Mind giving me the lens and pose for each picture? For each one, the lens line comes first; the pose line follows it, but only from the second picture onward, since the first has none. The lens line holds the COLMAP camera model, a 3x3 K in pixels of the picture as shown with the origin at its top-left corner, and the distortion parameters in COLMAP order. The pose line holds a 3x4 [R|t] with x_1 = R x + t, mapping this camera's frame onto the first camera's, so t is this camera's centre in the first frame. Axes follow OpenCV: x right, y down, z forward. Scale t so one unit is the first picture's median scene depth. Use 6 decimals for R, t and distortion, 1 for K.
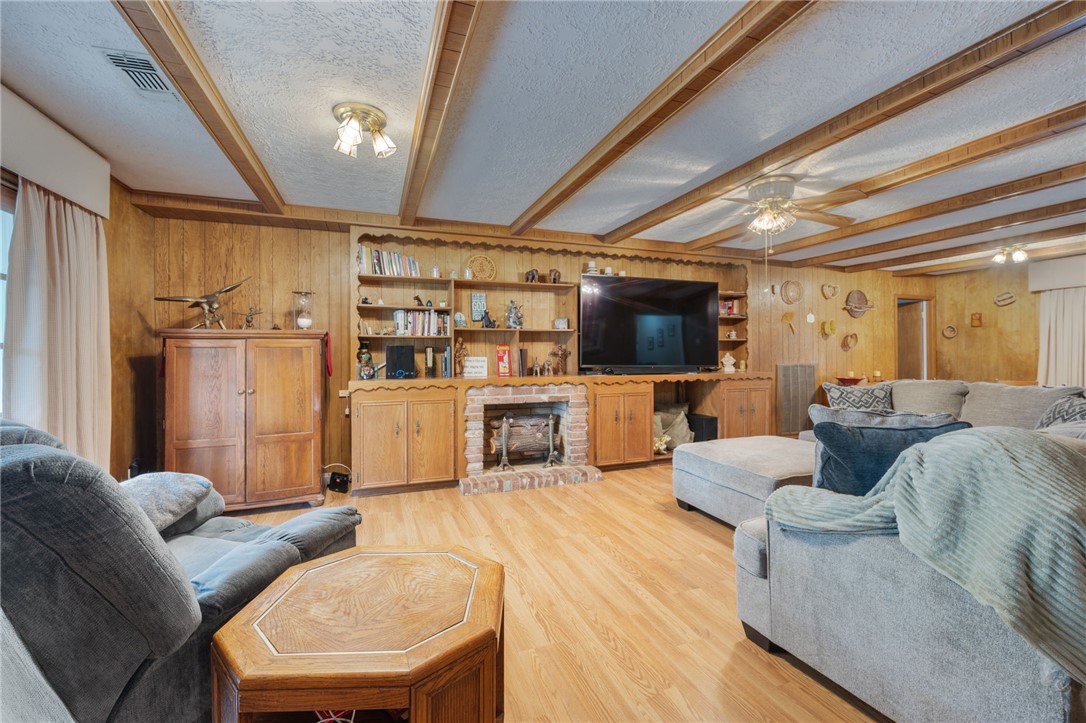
lens RADIAL K [[467.7, 0, 549.1], [0, 467.7, 351.7], [0, 0, 1]] dist [0.000314, 0.000079]
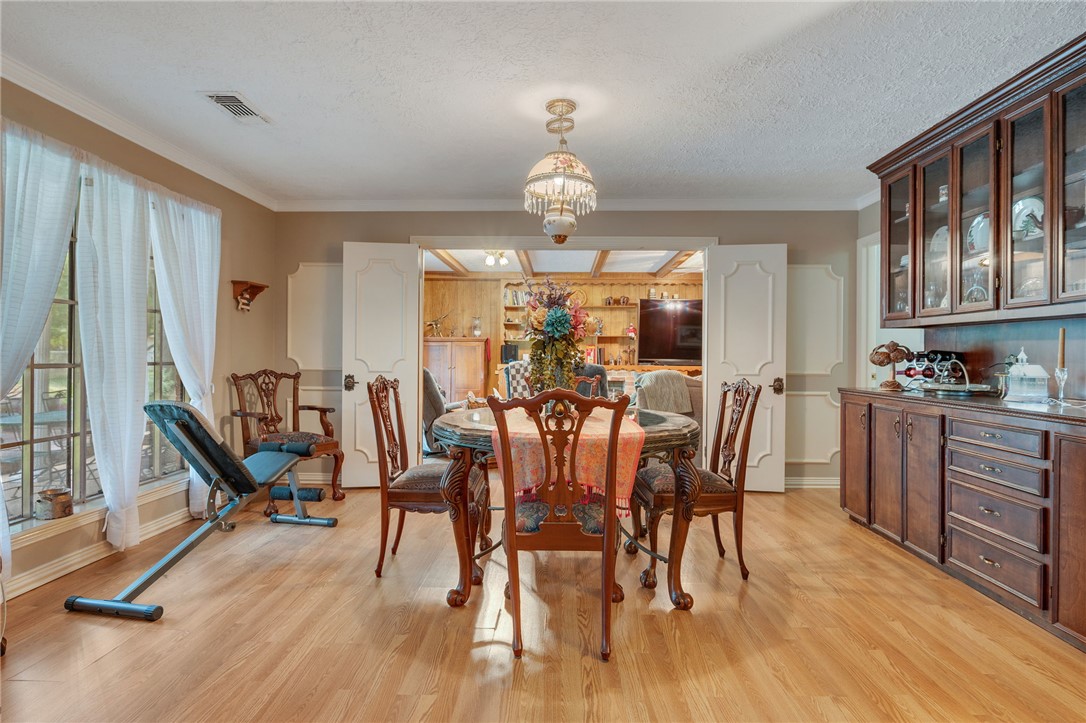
lens RADIAL K [[559.8, 0, 543.0], [0, 559.8, 361.5], [0, 0, 1]] dist [0.000293, 0.000101]
pose [[0.923986, 0.015961, -0.382093, 0.532713], [-0.009925, 0.999793, 0.017763, 0.008900], [0.382298, -0.012620, 0.923953, -0.897618]]
